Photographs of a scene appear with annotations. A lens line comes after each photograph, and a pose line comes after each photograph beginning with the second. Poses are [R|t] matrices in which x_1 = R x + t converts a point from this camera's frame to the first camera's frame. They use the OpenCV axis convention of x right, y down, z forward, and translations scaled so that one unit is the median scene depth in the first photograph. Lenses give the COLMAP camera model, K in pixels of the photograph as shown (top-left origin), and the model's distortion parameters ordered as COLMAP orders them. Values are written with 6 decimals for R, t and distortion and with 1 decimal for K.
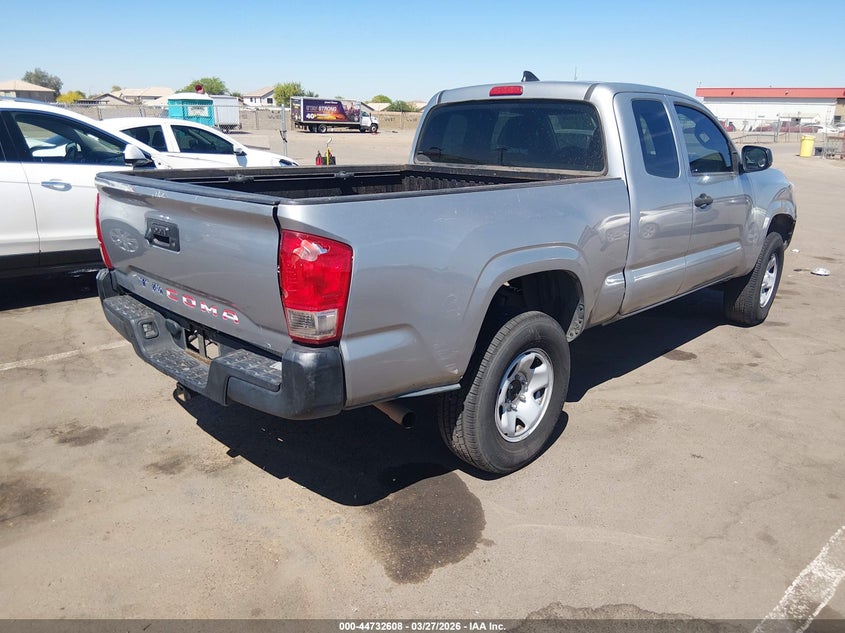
lens RADIAL K [[651.2, 0, 422.5], [0, 651.2, 316.5], [0, 0, 1]] dist [-0.012263, -0.010146]
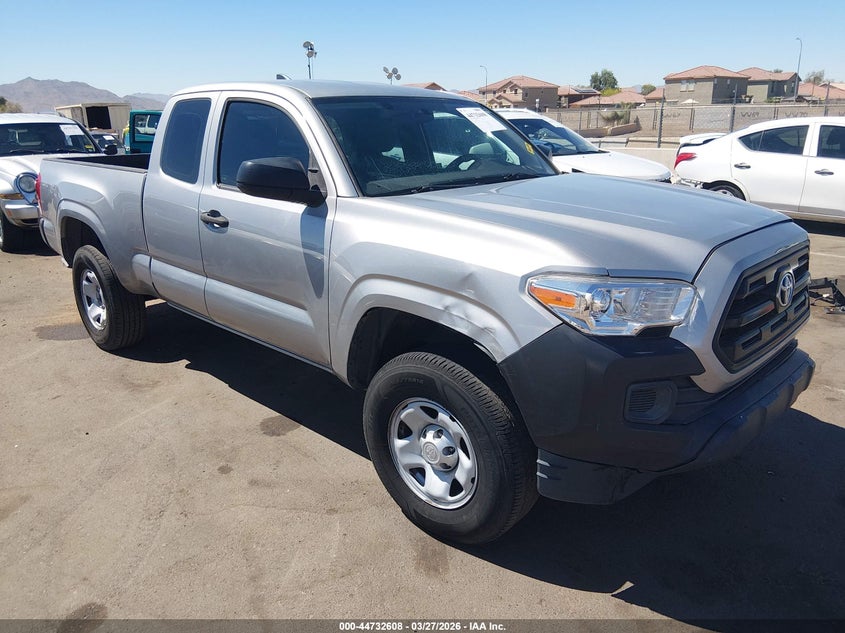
lens RADIAL K [[651.2, 0, 422.5], [0, 651.2, 316.5], [0, 0, 1]] dist [-0.012263, -0.010146]
pose [[0.010130, 0.279661, -0.960045, 1.126433], [-0.277251, 0.923238, 0.266014, -0.319806], [0.960744, 0.263479, 0.086889, 1.090873]]
